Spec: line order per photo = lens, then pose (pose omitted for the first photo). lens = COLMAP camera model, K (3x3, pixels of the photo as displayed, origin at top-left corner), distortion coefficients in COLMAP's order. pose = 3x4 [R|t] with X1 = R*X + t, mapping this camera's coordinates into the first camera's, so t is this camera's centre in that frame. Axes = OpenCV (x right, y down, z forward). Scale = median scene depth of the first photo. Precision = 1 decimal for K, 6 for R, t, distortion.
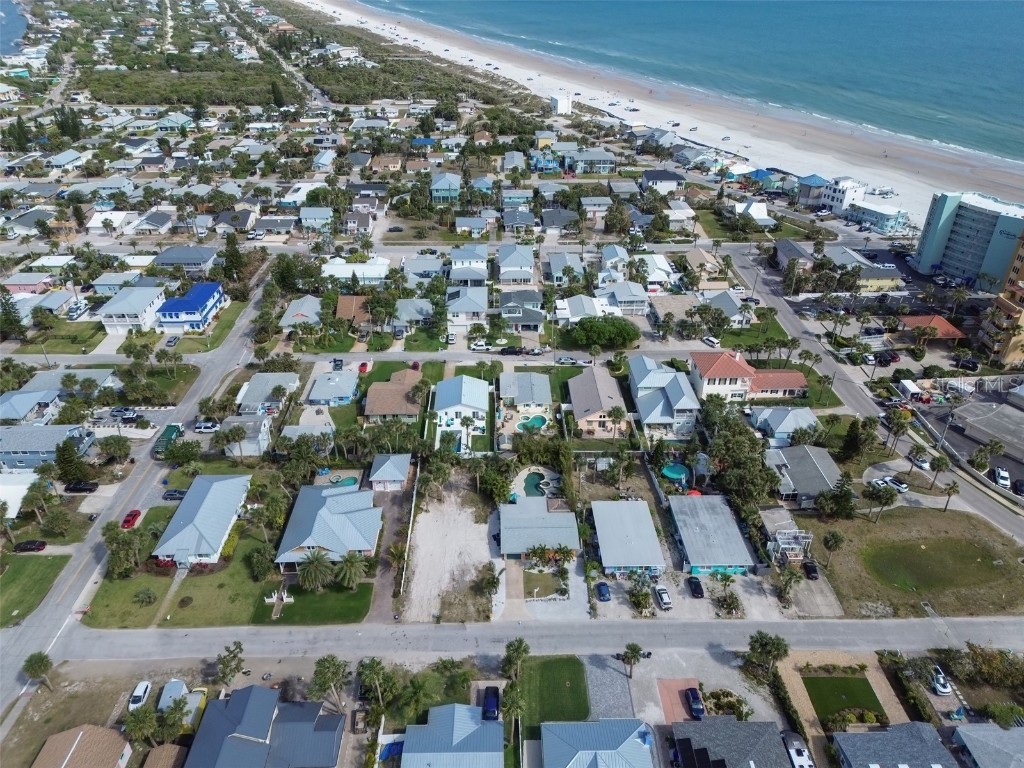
lens RADIAL K [[720.2, 0, 512.0], [0, 720.2, 384.0], [0, 0, 1]] dist [0.090394, -0.099678]
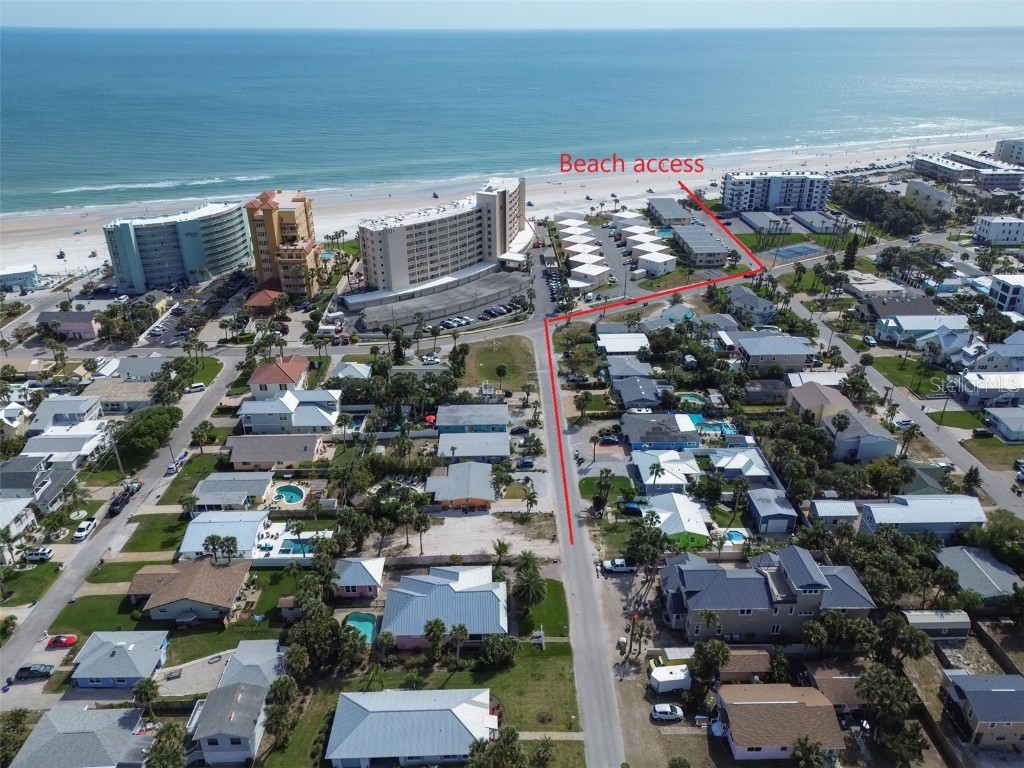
lens RADIAL K [[736.9, 0, 512.0], [0, 736.9, 384.0], [0, 0, 1]] dist [0.095075, -0.108471]
pose [[0.003208, -0.438641, 0.898657, -0.684371], [0.506607, 0.775516, 0.376727, -0.241402], [-0.862171, 0.454058, 0.224706, 0.404323]]
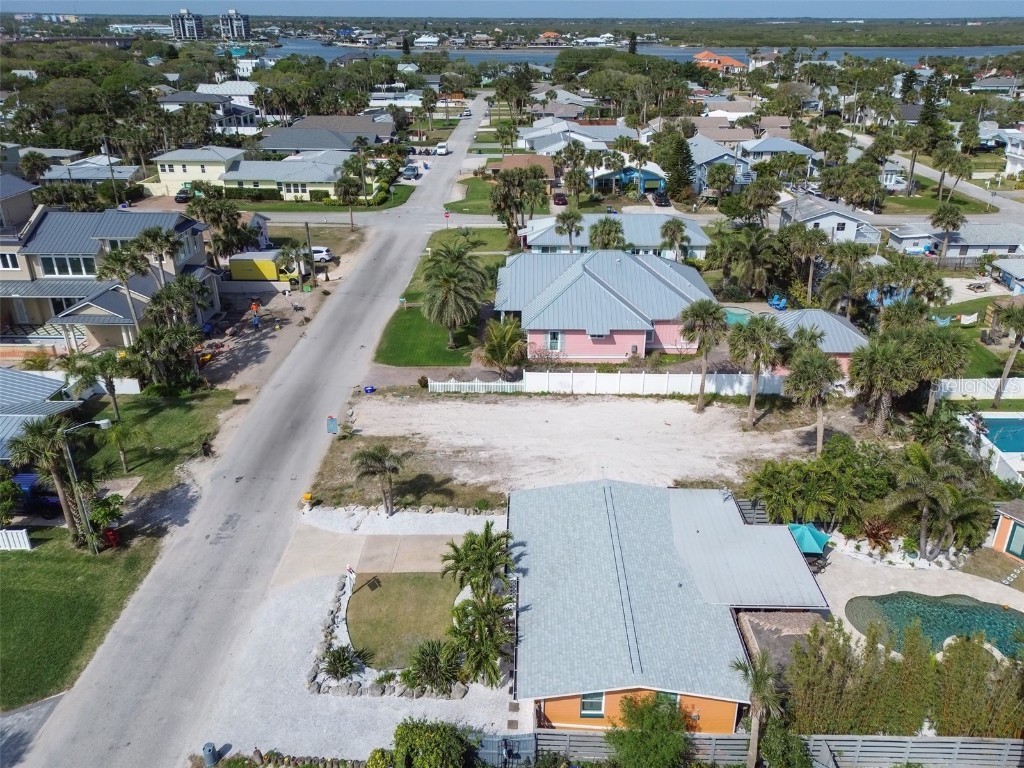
lens RADIAL K [[720.2, 0, 512.0], [0, 720.2, 384.0], [0, 0, 1]] dist [0.090394, -0.099678]
pose [[-0.044072, 0.447616, -0.893139, 0.166177], [-0.507657, 0.759946, 0.405914, 0.043162], [0.860431, 0.471298, 0.193743, 0.605250]]
